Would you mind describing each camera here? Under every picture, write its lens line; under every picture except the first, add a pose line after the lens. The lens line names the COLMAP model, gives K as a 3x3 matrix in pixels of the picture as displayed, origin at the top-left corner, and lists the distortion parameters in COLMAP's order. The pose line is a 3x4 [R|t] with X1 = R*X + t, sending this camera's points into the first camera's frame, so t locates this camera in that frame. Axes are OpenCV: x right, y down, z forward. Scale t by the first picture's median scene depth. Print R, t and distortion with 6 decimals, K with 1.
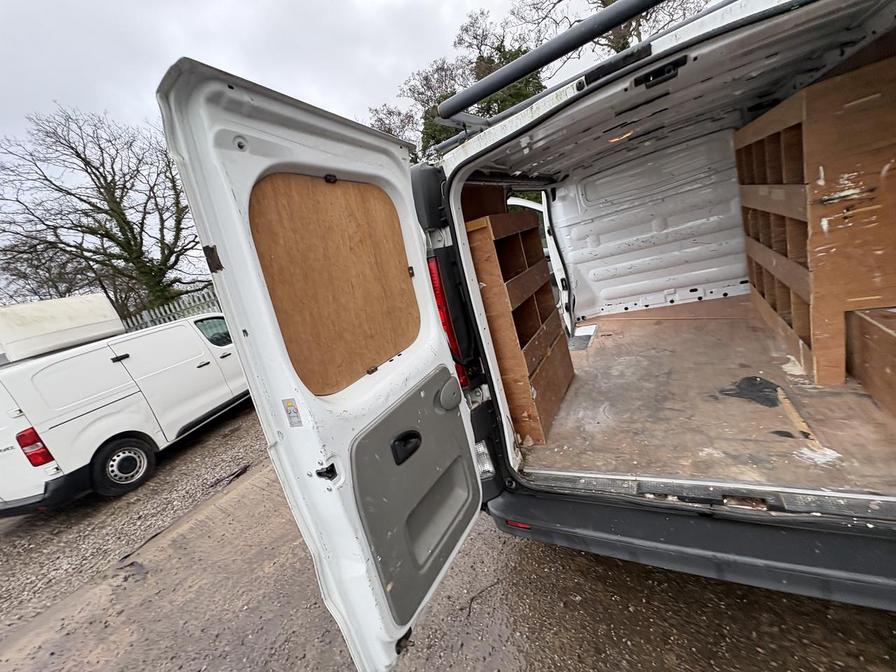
lens RADIAL K [[355.0, 0, 450.4], [0, 355.0, 336.8], [0, 0, 1]] dist [0.000353, -0.000180]
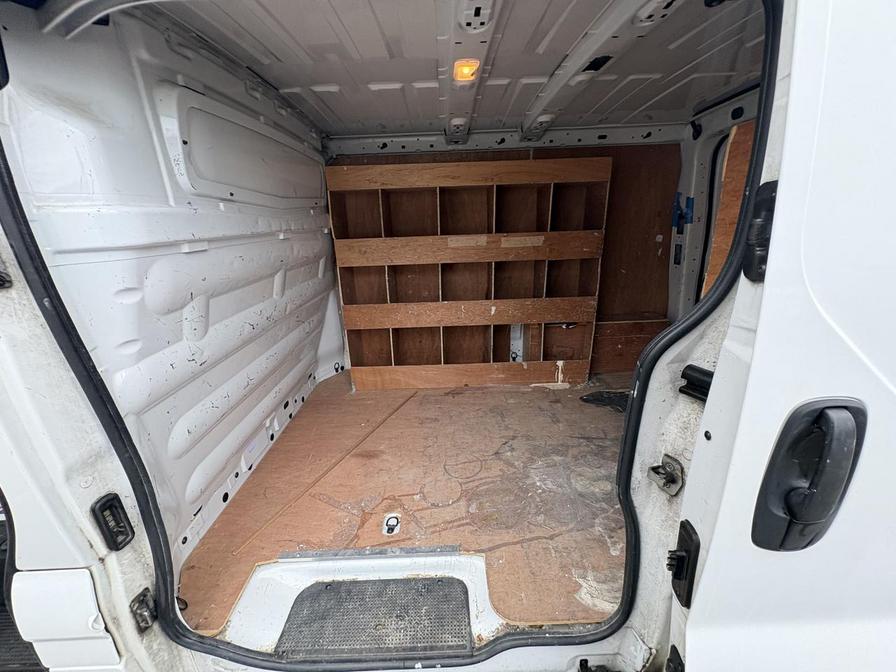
lens RADIAL K [[355.0, 0, 450.1], [0, 355.0, 334.3], [0, 0, 1]] dist [0.000353, -0.000180]
pose [[-0.463920, 0.027567, 0.885448, 0.094787], [0.379028, 0.909586, 0.170269, -0.491970], [-0.800697, 0.414601, -0.432424, 2.090567]]
